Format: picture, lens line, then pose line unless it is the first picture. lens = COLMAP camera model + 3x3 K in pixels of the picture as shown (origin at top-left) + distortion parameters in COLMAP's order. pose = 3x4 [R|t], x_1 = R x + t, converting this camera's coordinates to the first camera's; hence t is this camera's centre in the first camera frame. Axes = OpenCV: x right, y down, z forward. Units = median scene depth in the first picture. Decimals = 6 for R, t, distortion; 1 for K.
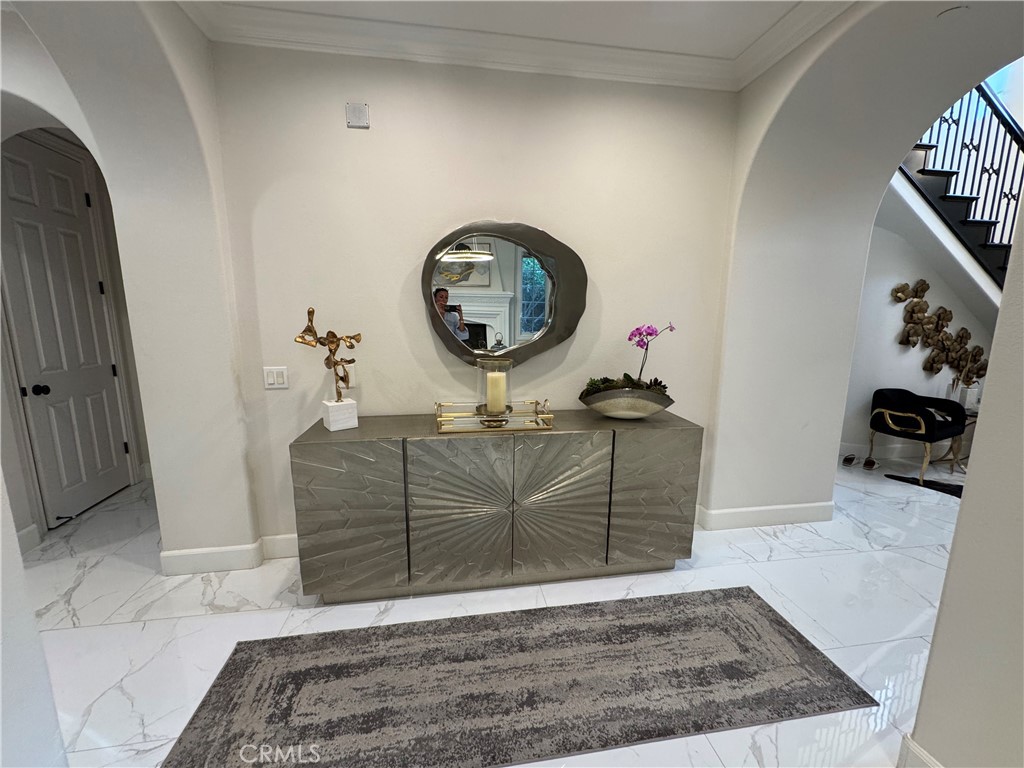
lens RADIAL K [[407.2, 0, 513.8], [0, 407.2, 380.2], [0, 0, 1]] dist [-0.006666, 0.000246]
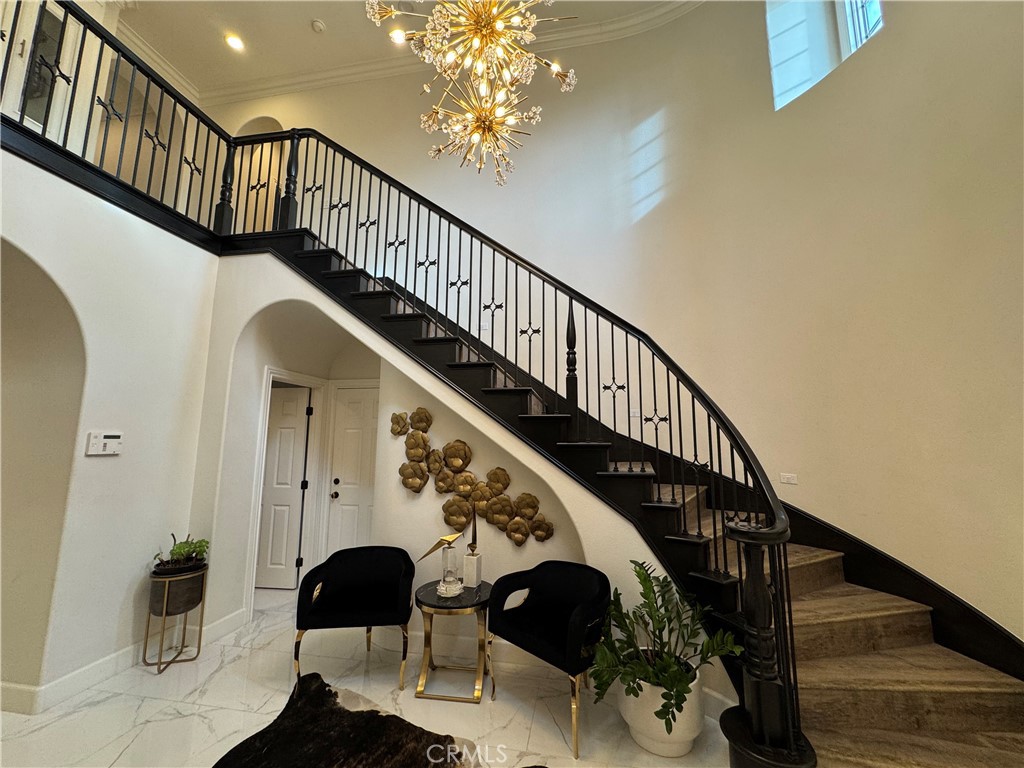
lens RADIAL K [[407.2, 0, 508.9], [0, 407.2, 385.4], [0, 0, 1]] dist [-0.006666, 0.000246]
pose [[0.945037, -0.049075, -0.323259, 1.421860], [-0.049685, 0.955635, -0.290333, -0.059537], [0.323166, 0.290436, 0.900672, 0.292613]]
